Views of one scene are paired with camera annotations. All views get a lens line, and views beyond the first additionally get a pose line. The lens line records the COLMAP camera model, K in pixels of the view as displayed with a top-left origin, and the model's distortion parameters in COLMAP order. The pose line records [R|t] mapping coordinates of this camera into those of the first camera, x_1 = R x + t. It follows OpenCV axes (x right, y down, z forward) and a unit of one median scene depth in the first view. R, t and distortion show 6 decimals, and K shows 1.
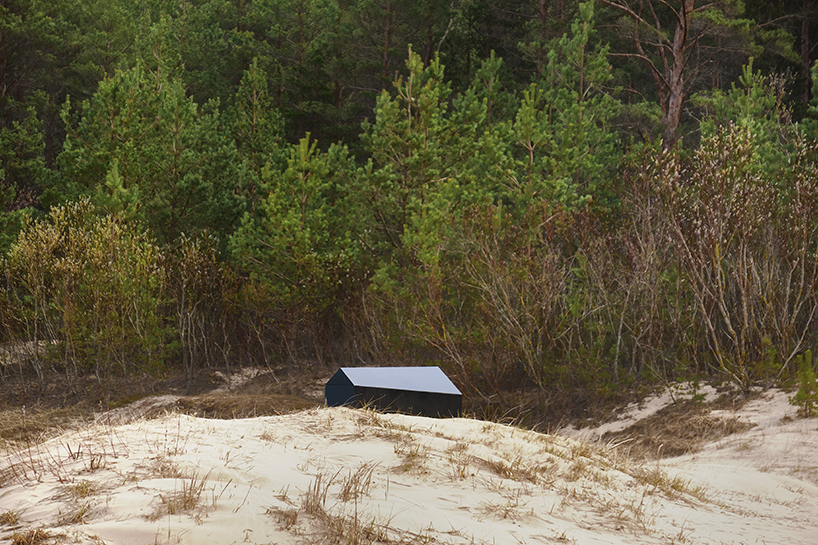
lens RADIAL K [[3488.2, 0, 409.0], [0, 3488.2, 272.5], [0, 0, 1]] dist [0.126618, 1.601004]
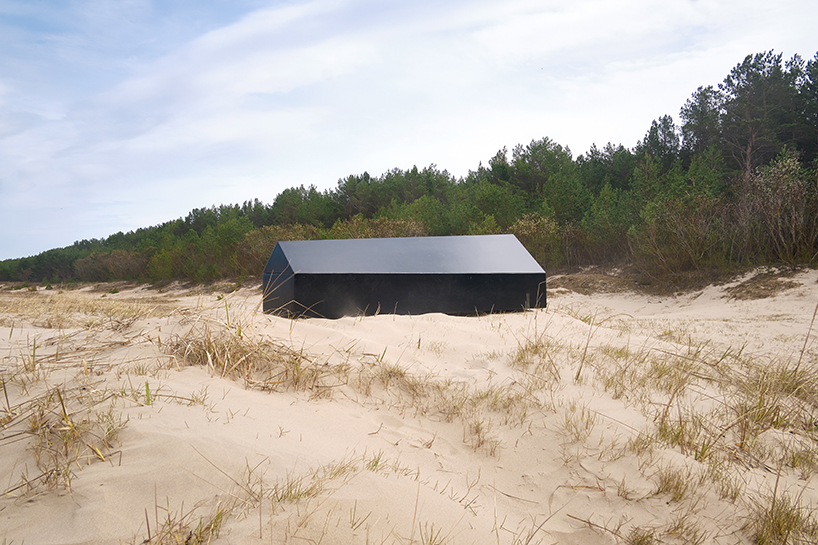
lens RADIAL K [[645.6, 0, 409.0], [0, 645.6, 272.5], [0, 0, 1]] dist [-0.004795, 0.000001]
pose [[0.924932, -0.019352, -0.379640, 0.021914], [0.030801, 0.999235, 0.024106, 0.017822], [0.378883, -0.033989, 0.924820, 0.503755]]
